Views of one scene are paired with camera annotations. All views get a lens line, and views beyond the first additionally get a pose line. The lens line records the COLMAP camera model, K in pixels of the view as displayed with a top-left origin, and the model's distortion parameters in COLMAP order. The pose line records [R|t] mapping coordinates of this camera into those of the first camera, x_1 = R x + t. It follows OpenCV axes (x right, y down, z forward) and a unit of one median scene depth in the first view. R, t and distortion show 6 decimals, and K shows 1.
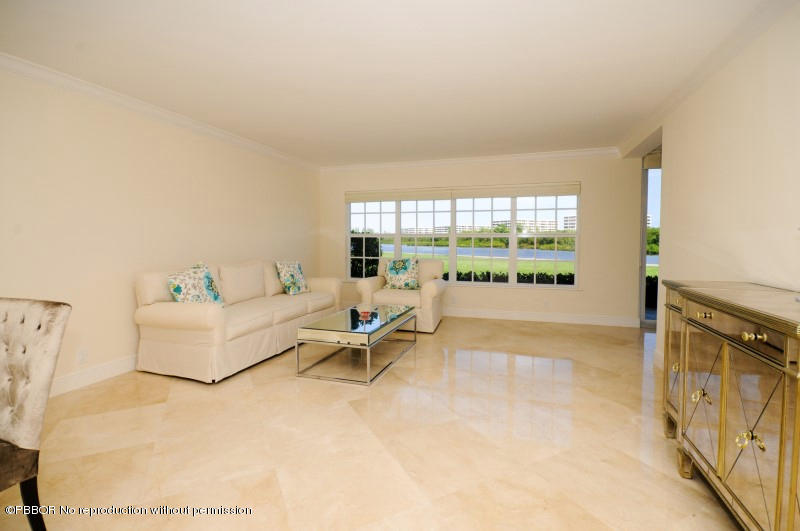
lens RADIAL K [[374.4, 0, 402.9], [0, 374.4, 256.9], [0, 0, 1]] dist [0.000333, 0.000136]
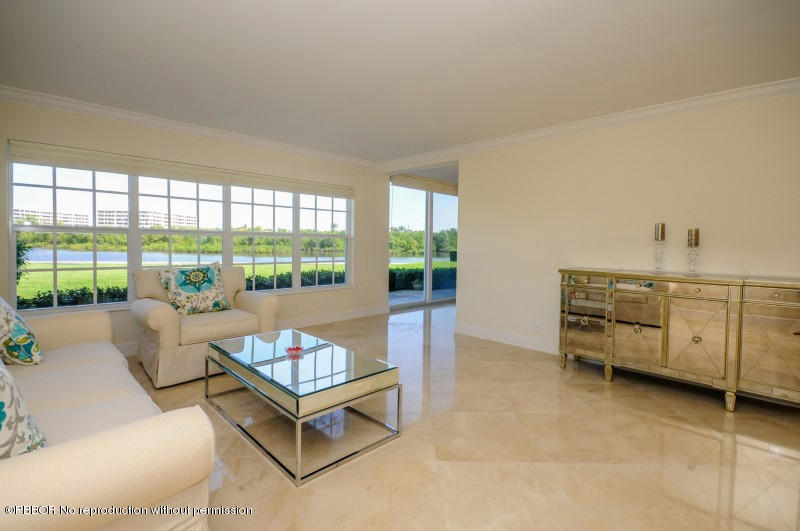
lens RADIAL K [[374.4, 0, 402.9], [0, 374.4, 256.9], [0, 0, 1]] dist [0.000333, 0.000136]
pose [[0.447046, -0.037915, 0.893707, -0.451284], [0.009706, 0.999248, 0.037537, -0.037114], [-0.894458, -0.008106, 0.447078, 0.372804]]
